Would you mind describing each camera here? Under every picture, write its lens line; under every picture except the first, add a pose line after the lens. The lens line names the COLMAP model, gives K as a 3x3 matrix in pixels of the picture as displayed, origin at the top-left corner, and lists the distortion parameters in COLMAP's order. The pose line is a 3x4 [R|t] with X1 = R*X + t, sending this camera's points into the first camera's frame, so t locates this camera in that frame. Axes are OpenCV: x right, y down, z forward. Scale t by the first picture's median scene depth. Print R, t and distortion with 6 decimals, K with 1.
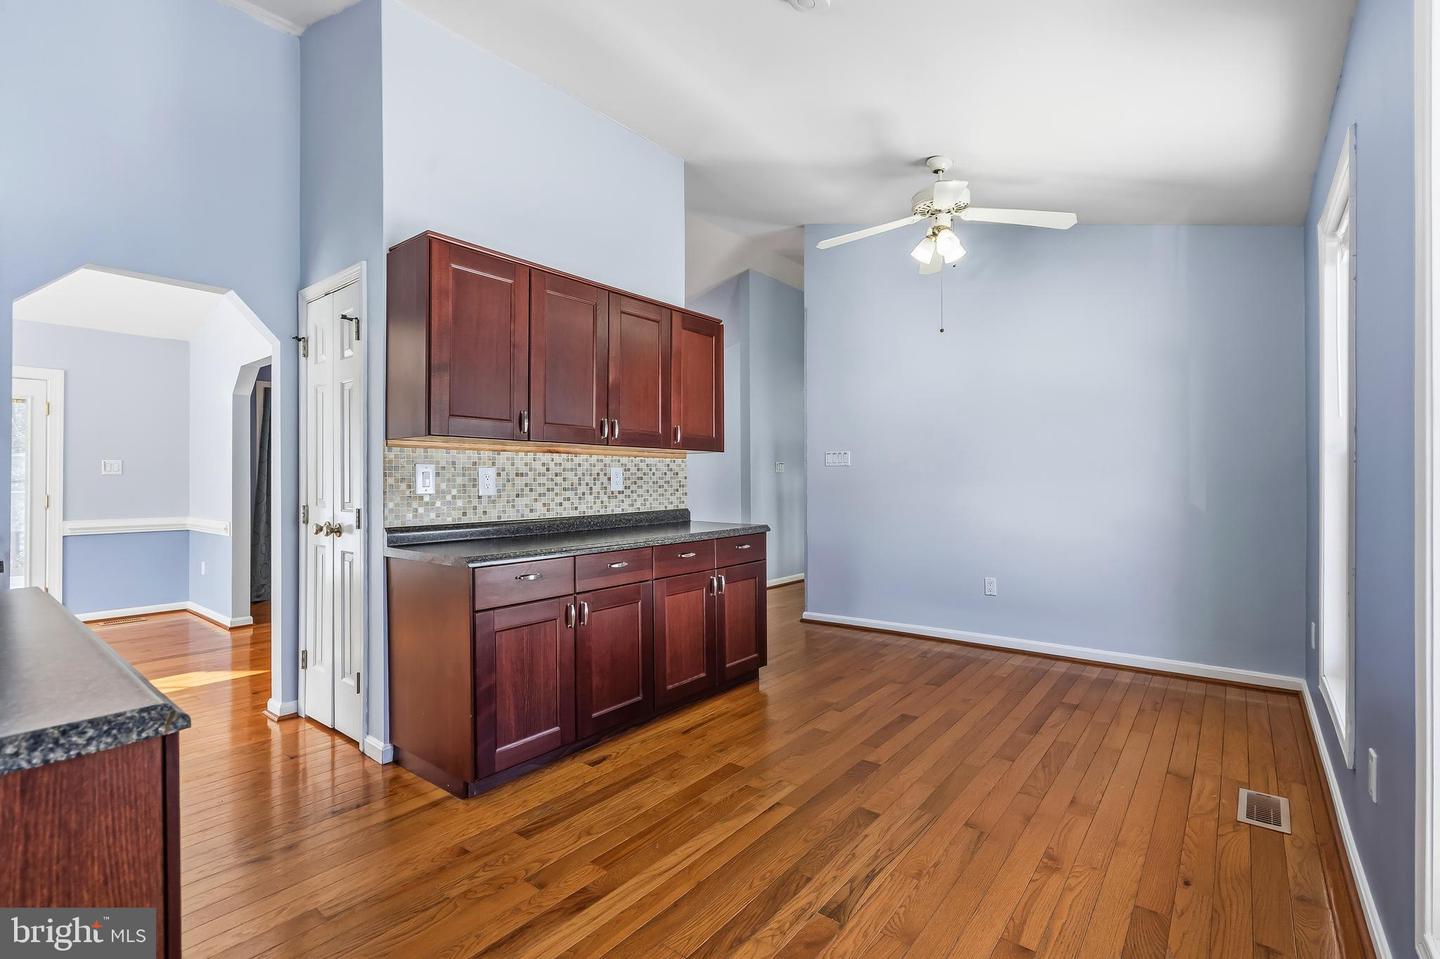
lens RADIAL K [[652.4, 0, 724.9], [0, 652.4, 479.4], [0, 0, 1]] dist [-0.002388, 0.000065]
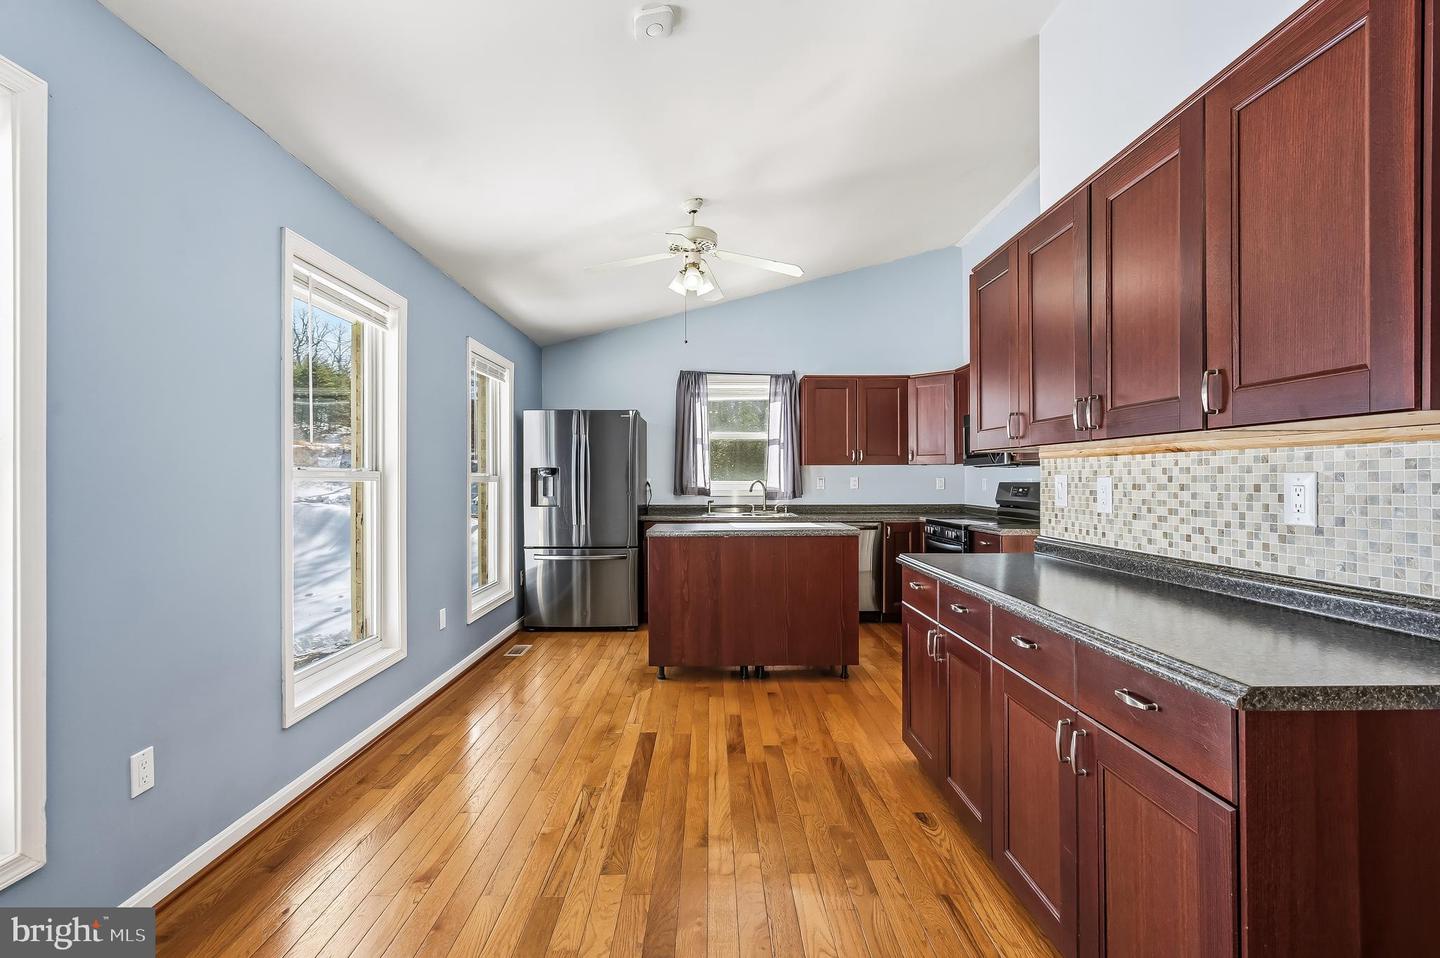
lens RADIAL K [[663.0, 0, 720.0], [0, 663.0, 479.0], [0, 0, 1]] dist [0.001647, 0.000844]
pose [[-0.775702, 0.007969, -0.631049, 0.471001], [0.007999, 0.999964, 0.002796, -0.020865], [0.631048, -0.002879, -0.775738, 1.250101]]
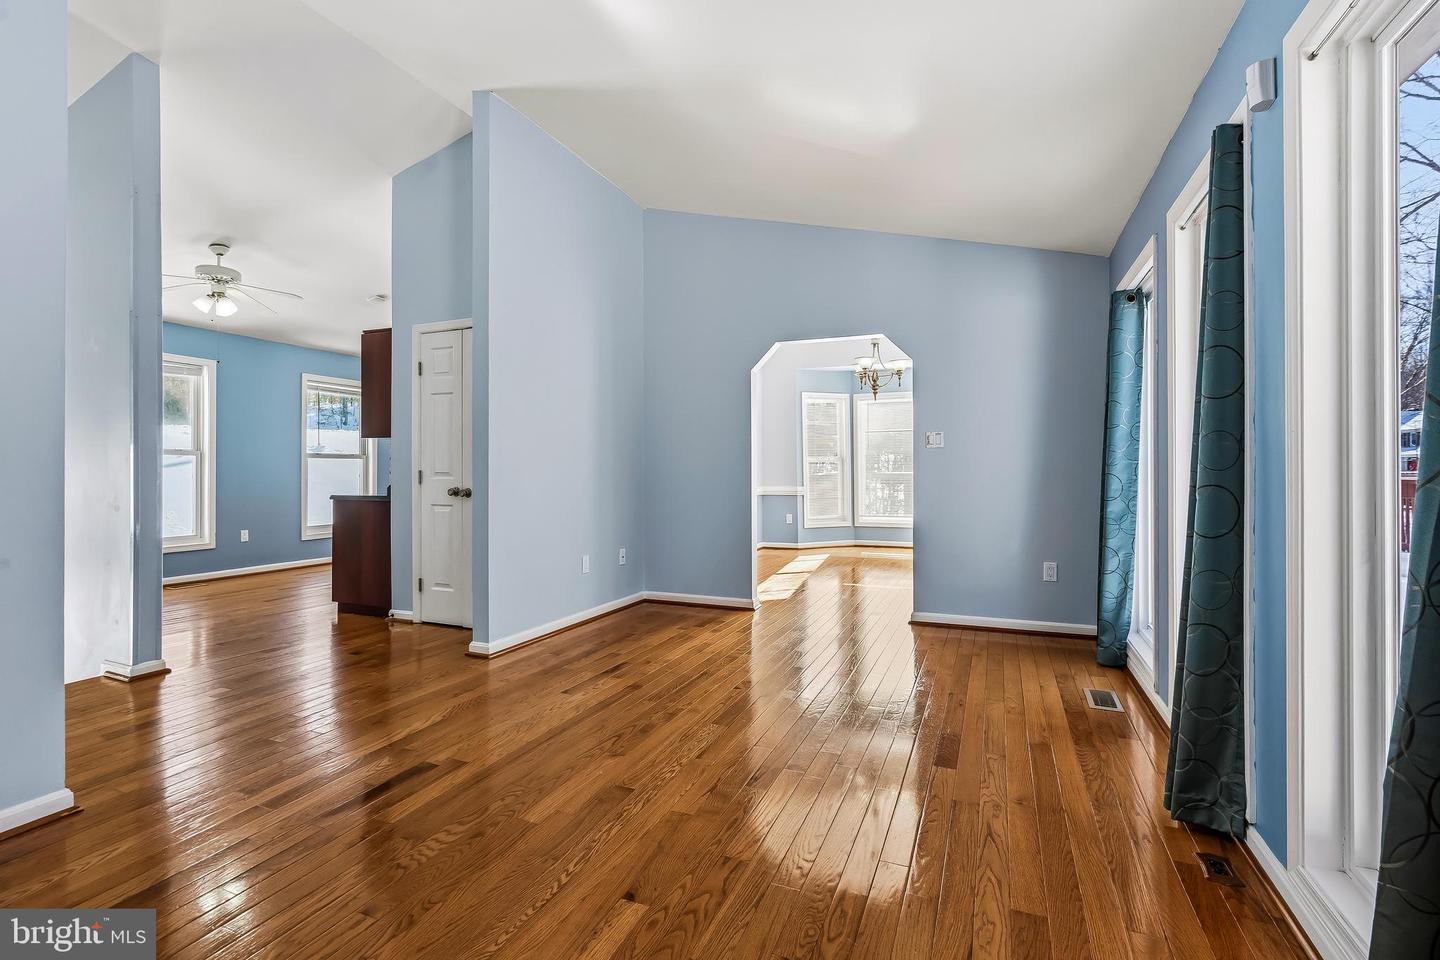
lens RADIAL K [[668.4, 0, 721.3], [0, 668.4, 466.9], [0, 0, 1]] dist [-0.000524, 0.000048]
pose [[-0.962580, 0.005380, -0.270943, -0.368363], [0.006383, 0.999976, -0.002822, 0.026411], [0.270922, -0.004445, -0.962591, 2.904492]]
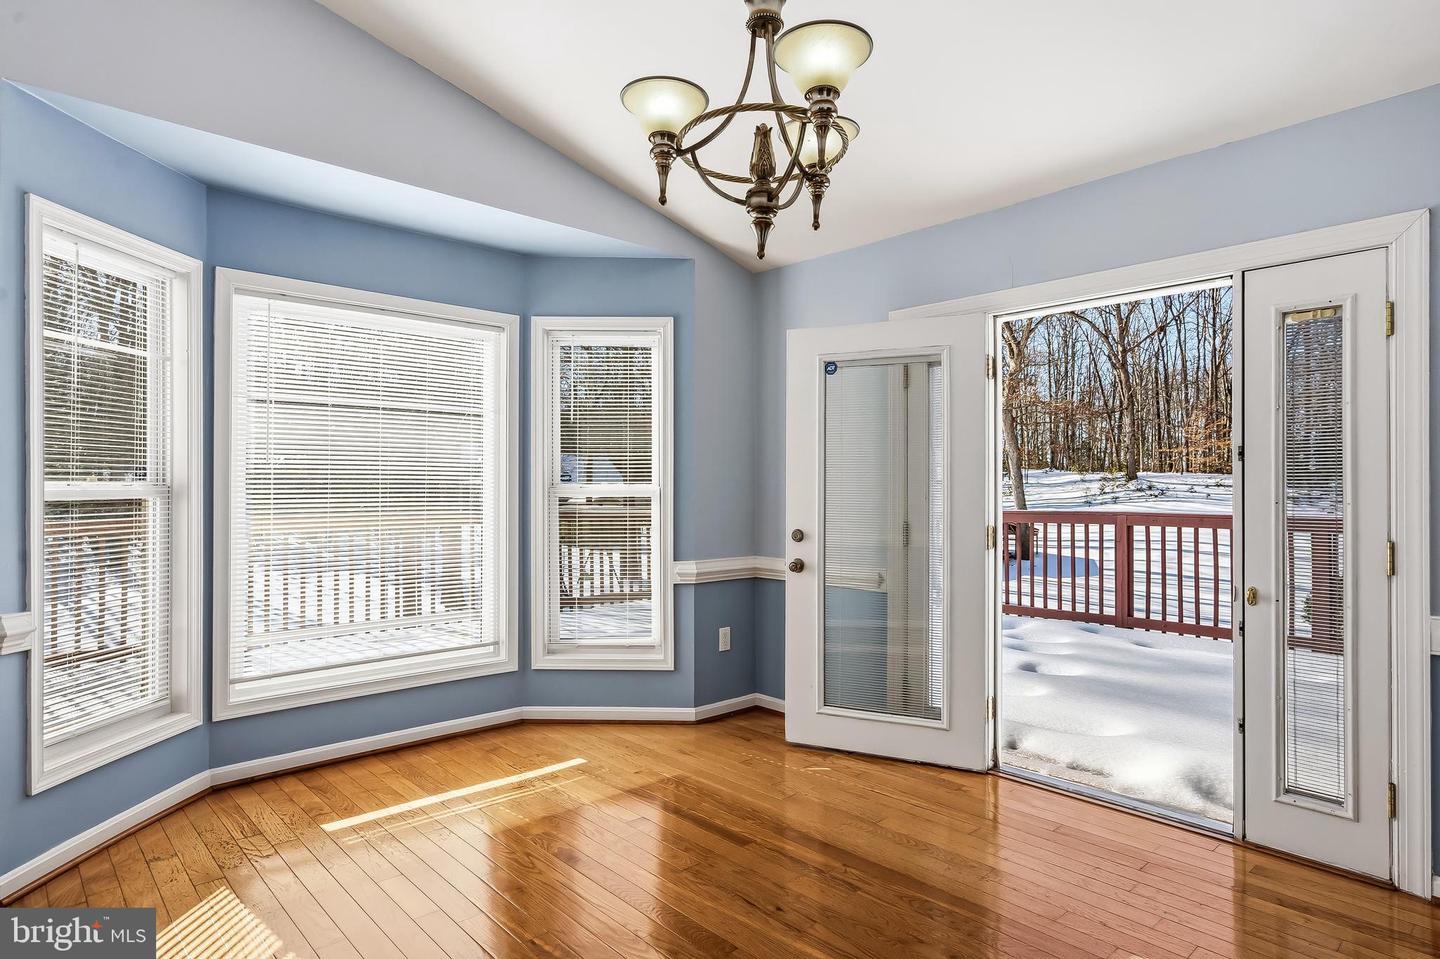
lens RADIAL K [[799.3, 0, 722.2], [0, 799.3, 476.2], [0, 0, 1]] dist [0.006481, -0.001023]
pose [[-0.153656, -0.012991, -0.988039, -0.802788], [0.000899, 0.999911, -0.013286, -0.014696], [0.988124, -0.002930, -0.153631, 1.086452]]
